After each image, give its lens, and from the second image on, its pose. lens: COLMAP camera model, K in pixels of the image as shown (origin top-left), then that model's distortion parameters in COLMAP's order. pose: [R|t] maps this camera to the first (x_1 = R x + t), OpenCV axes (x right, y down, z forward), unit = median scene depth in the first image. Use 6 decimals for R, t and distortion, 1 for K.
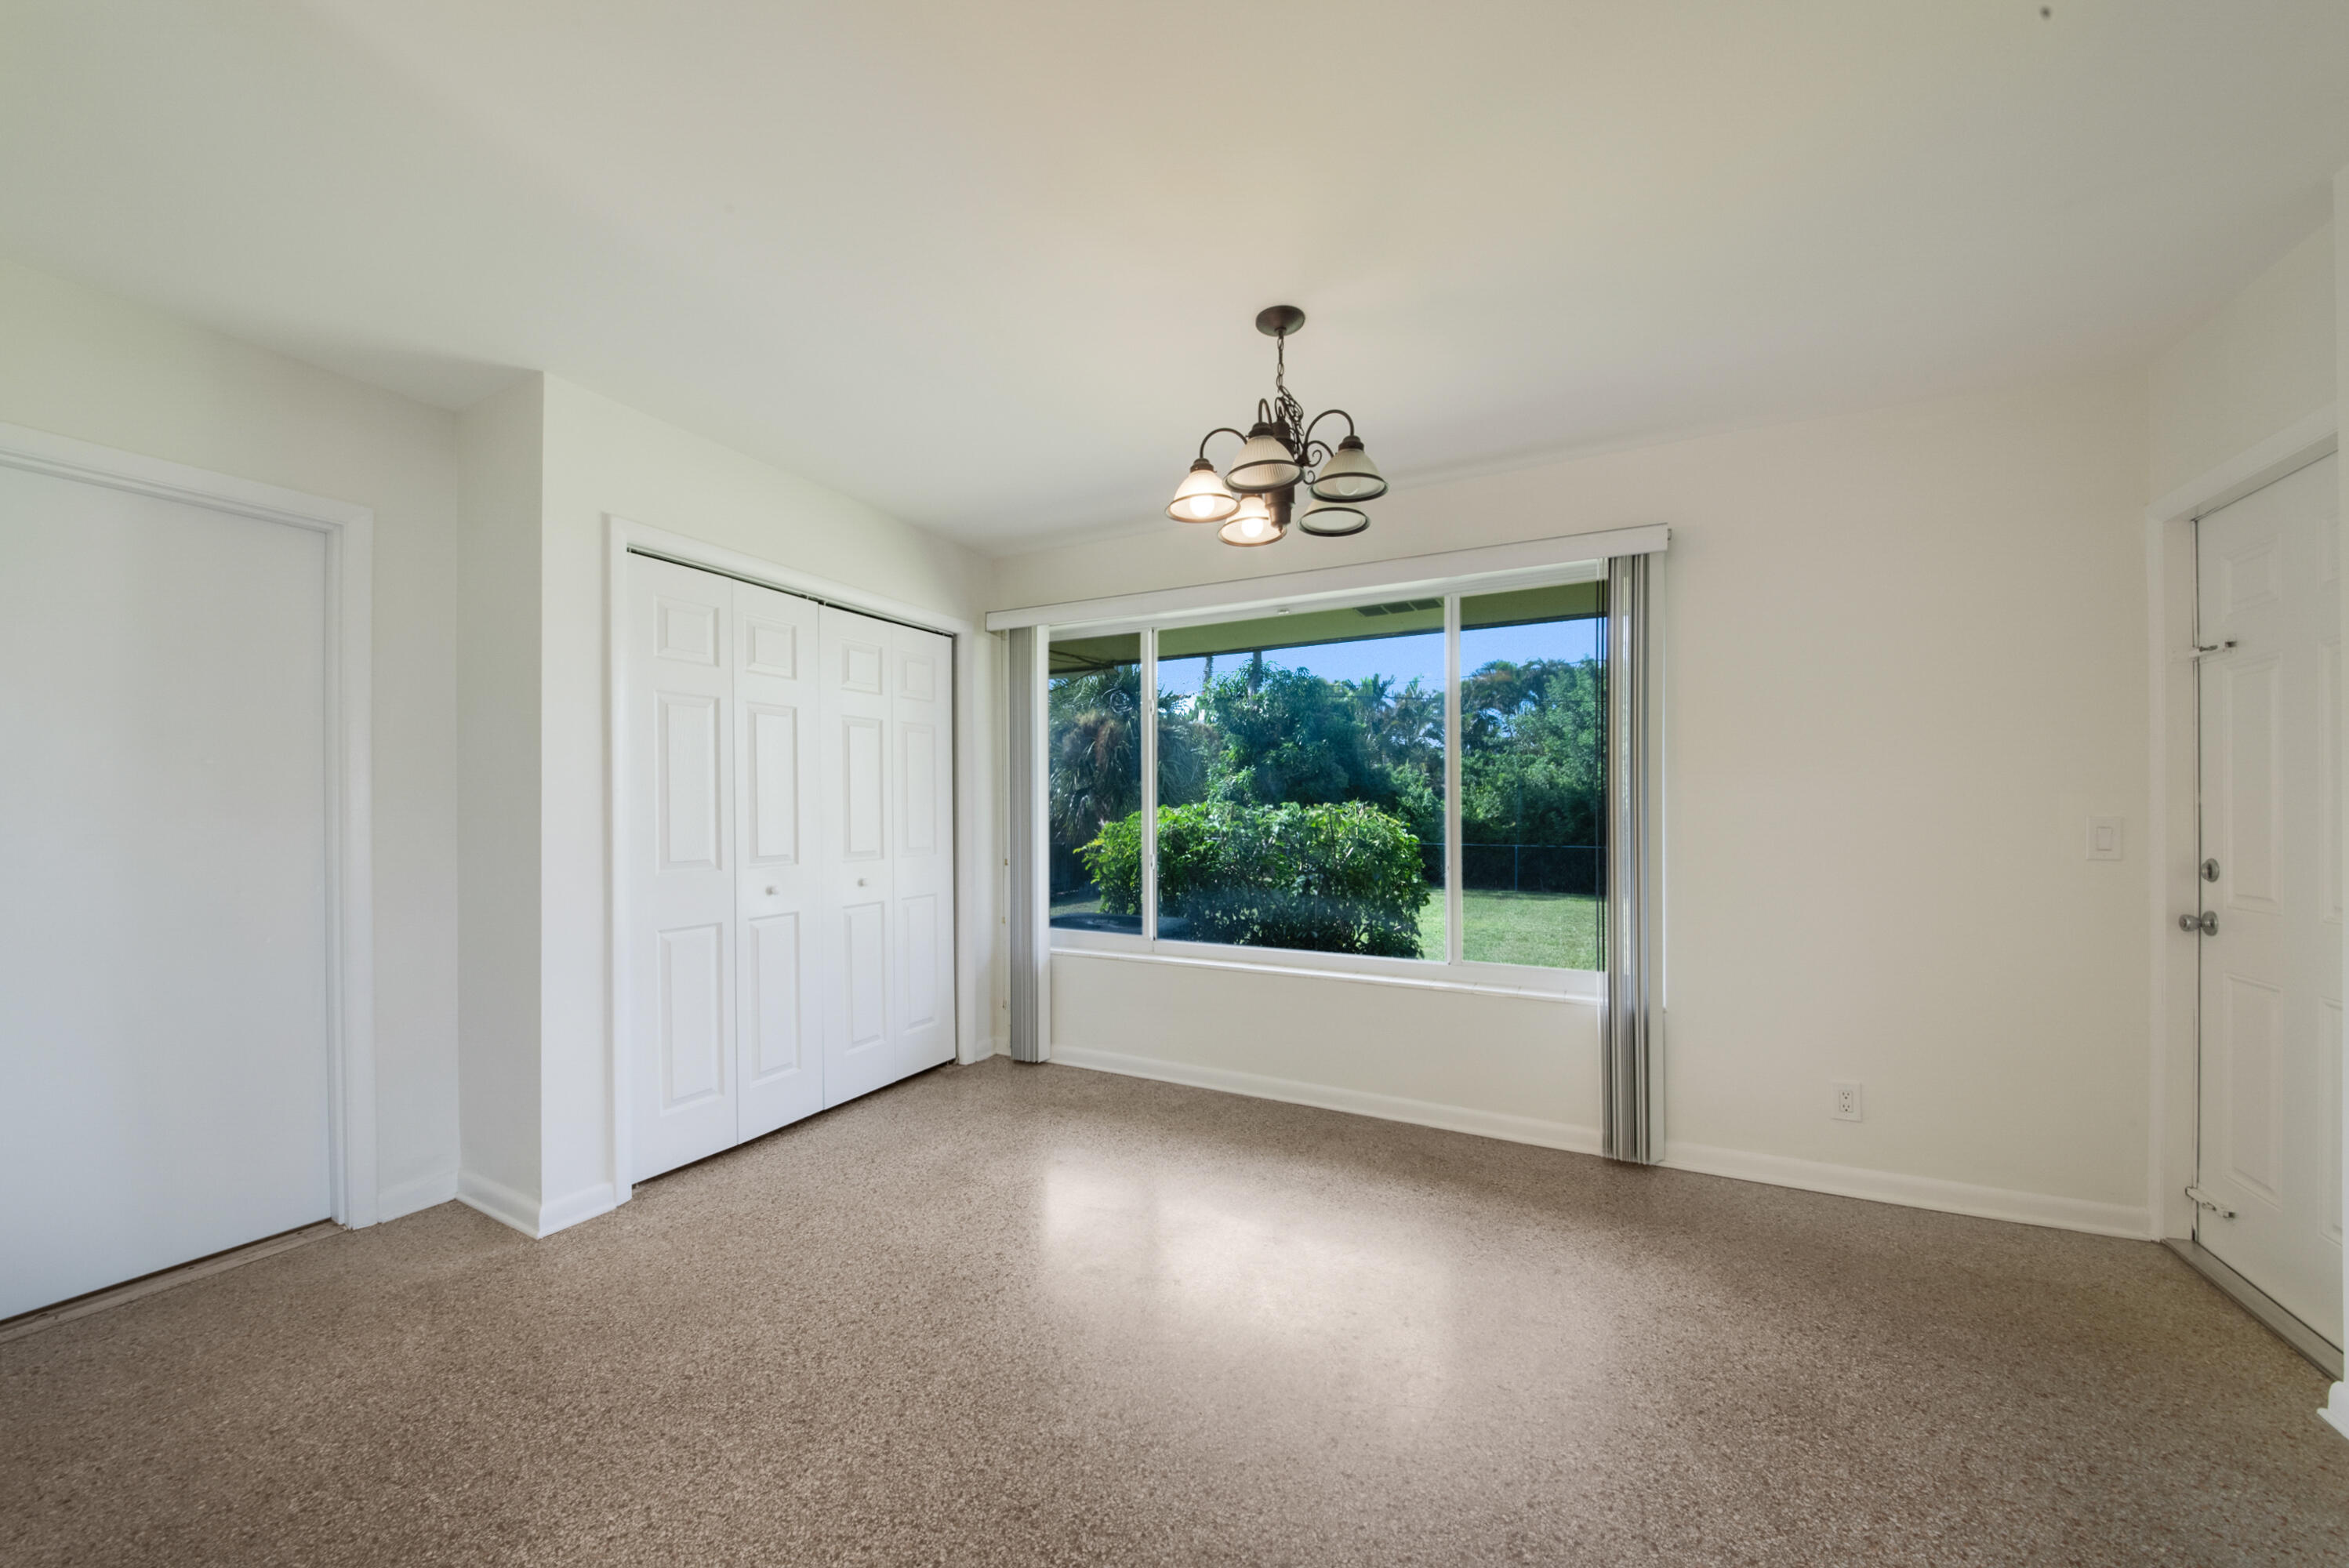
lens RADIAL K [[835.5, 0, 1182.8], [0, 835.5, 814.4], [0, 0, 1]] dist [-0.006370, -0.004911]
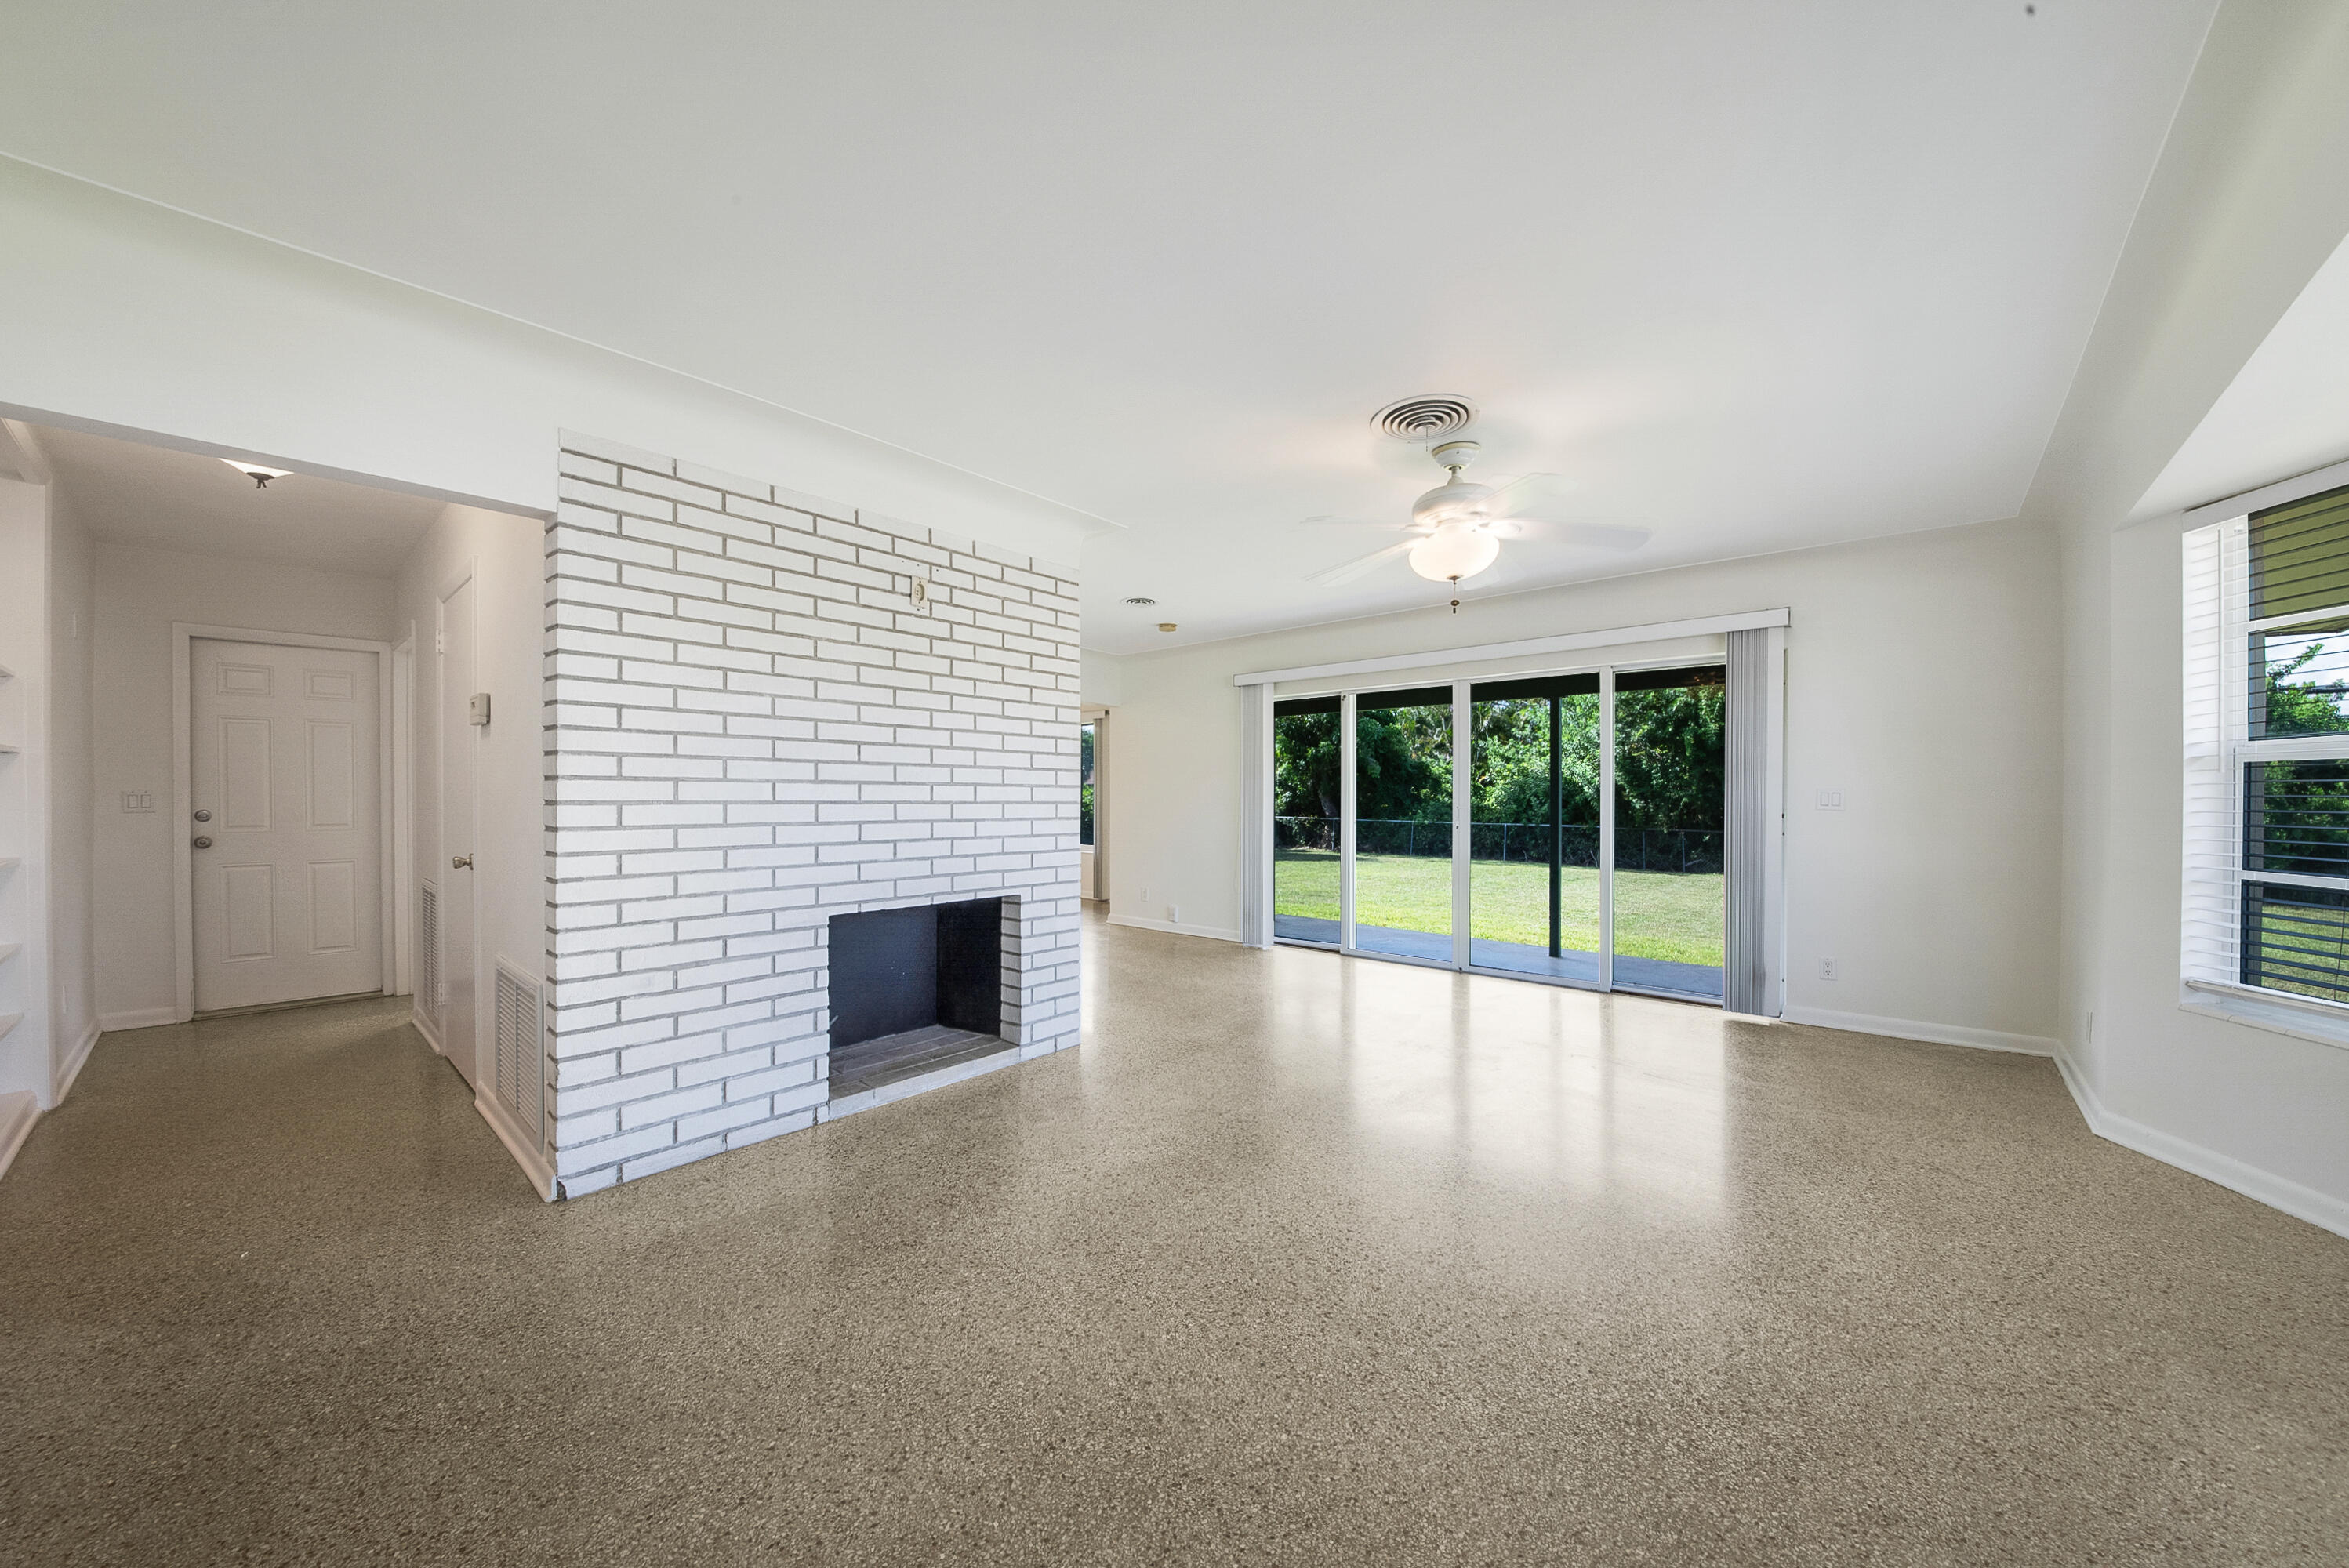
lens RADIAL K [[835.5, 0, 1176.8], [0, 835.5, 815.0], [0, 0, 1]] dist [-0.006370, -0.004911]
pose [[0.969392, 0.001549, -0.245513, 1.463317], [0.002527, 0.999864, 0.016286, 0.018736], [0.245505, -0.016408, 0.969256, -1.887584]]
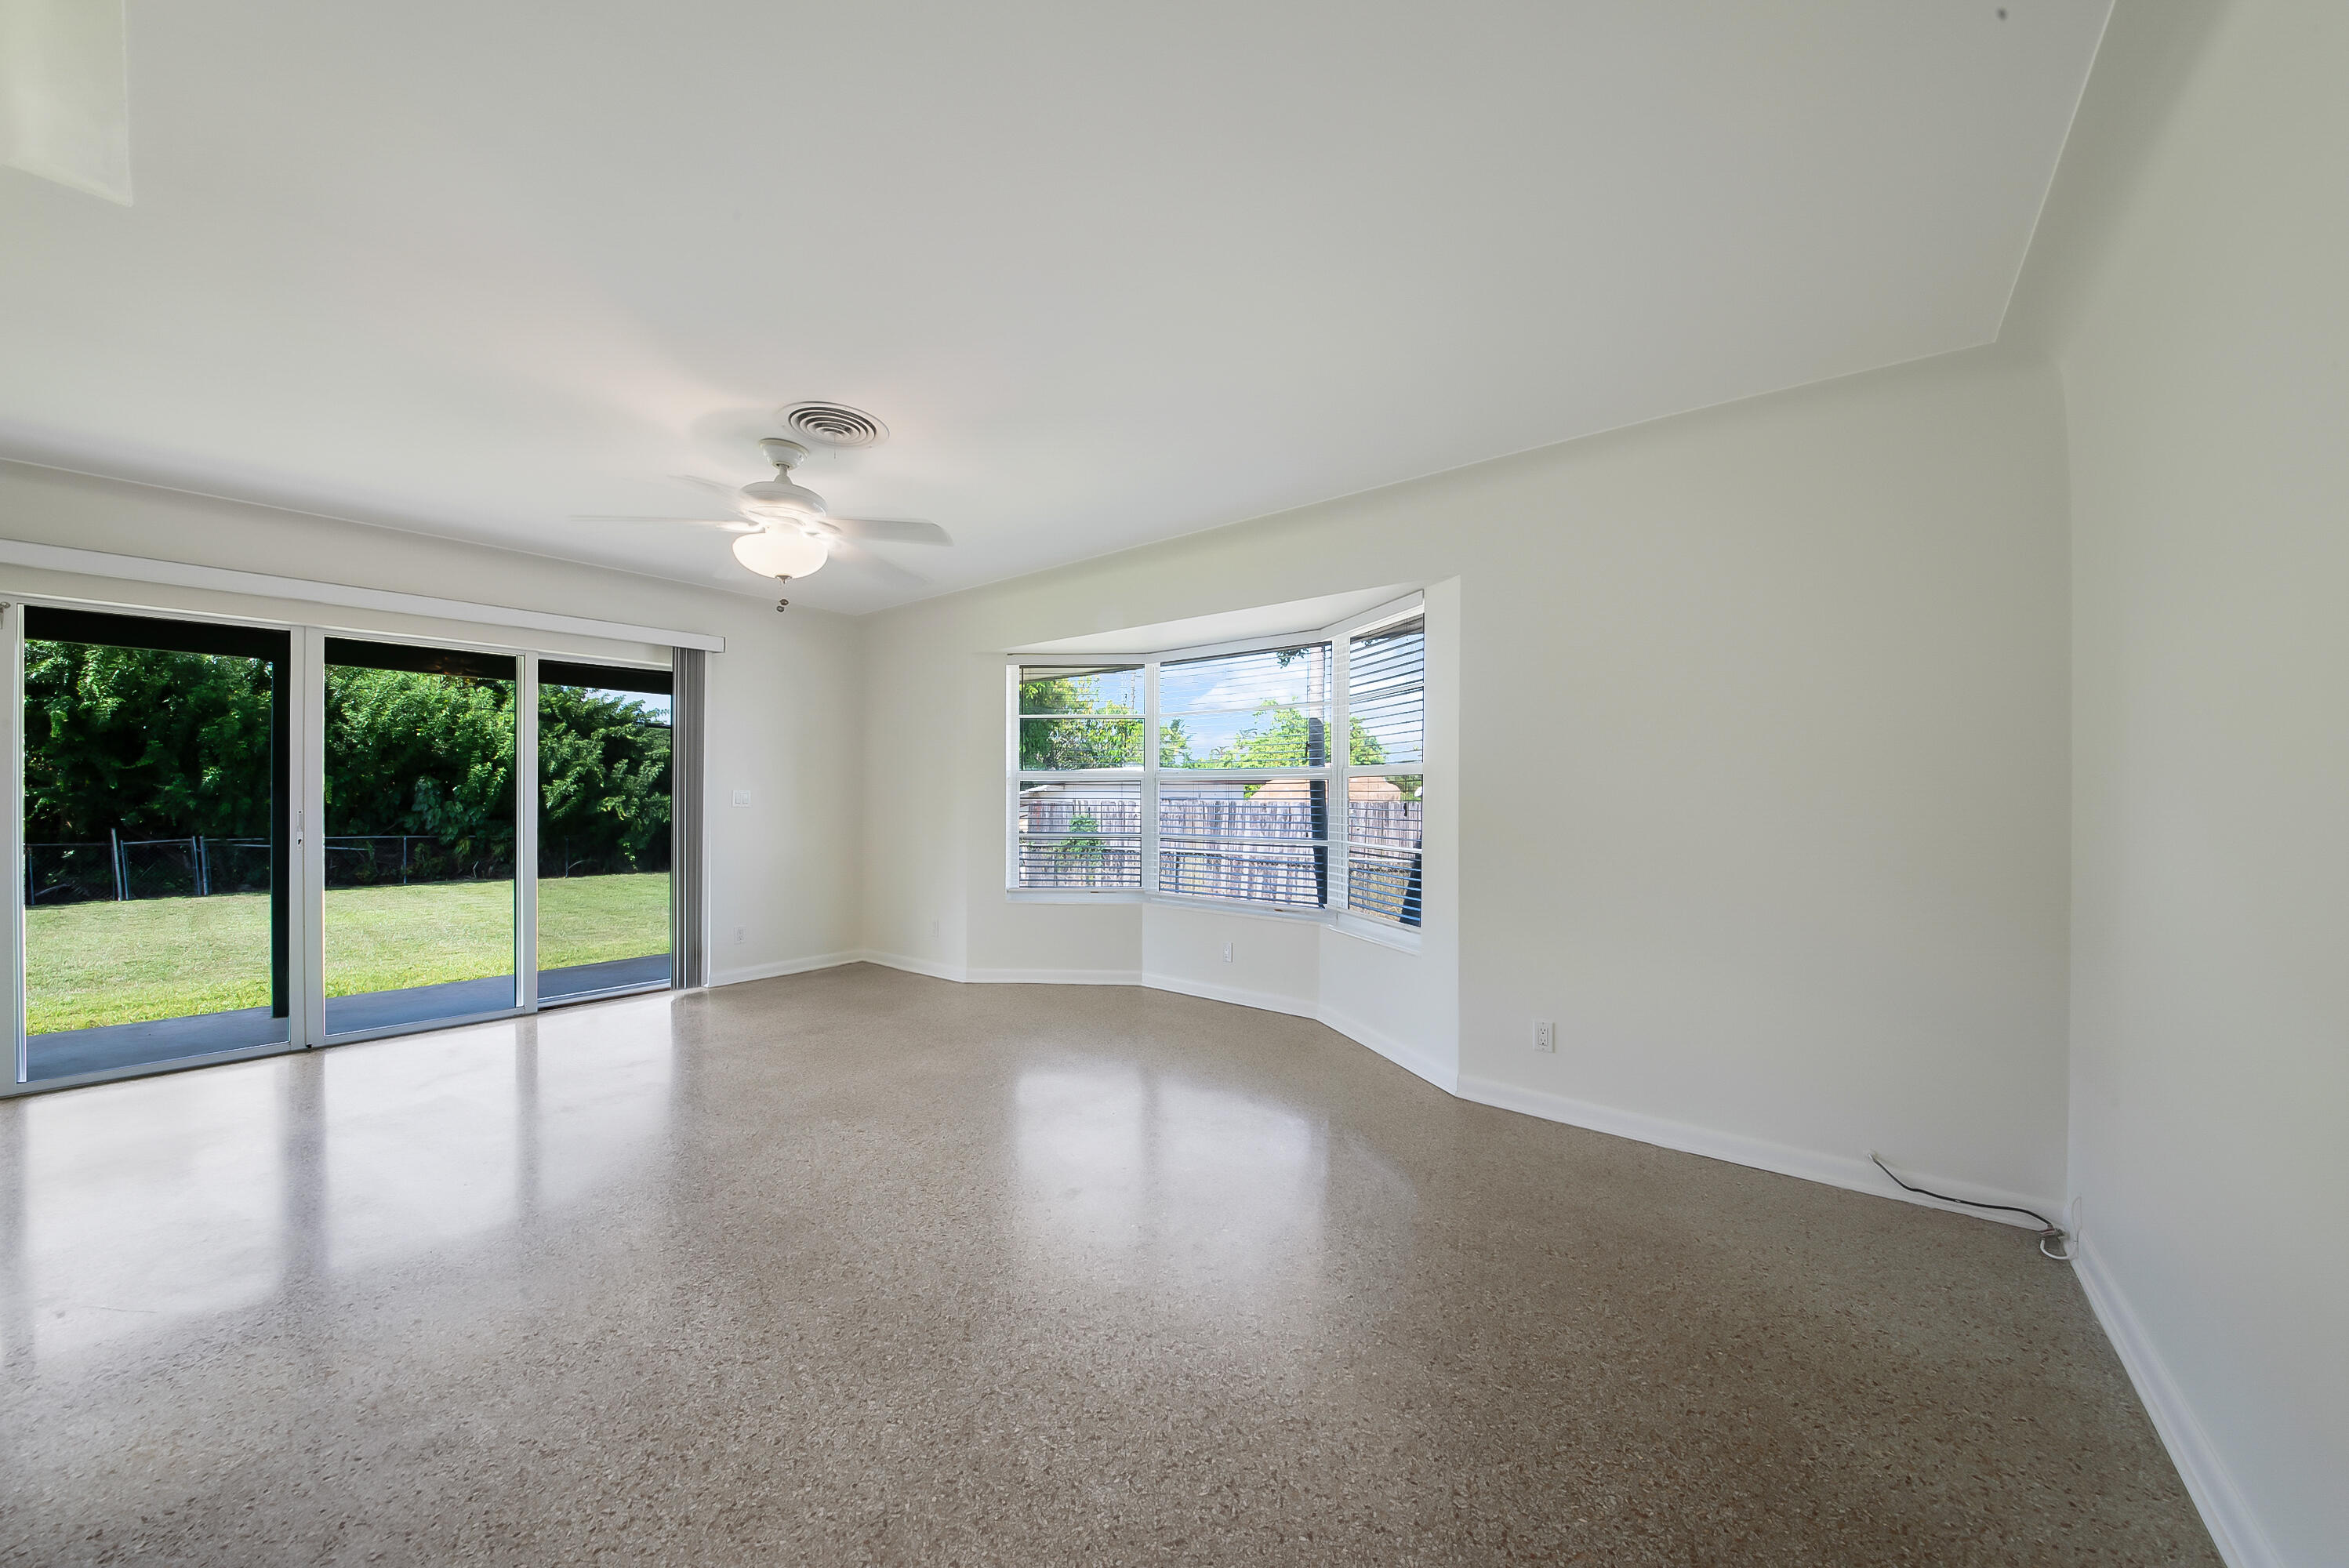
lens RADIAL K [[835.5, 0, 1164.0], [0, 835.5, 805.0], [0, 0, 1]] dist [-0.006370, -0.004911]
pose [[0.211162, -0.014303, 0.977347, 0.707568], [0.005530, 0.999894, 0.013438, 0.012069], [-0.977436, 0.002567, 0.211218, -1.511312]]
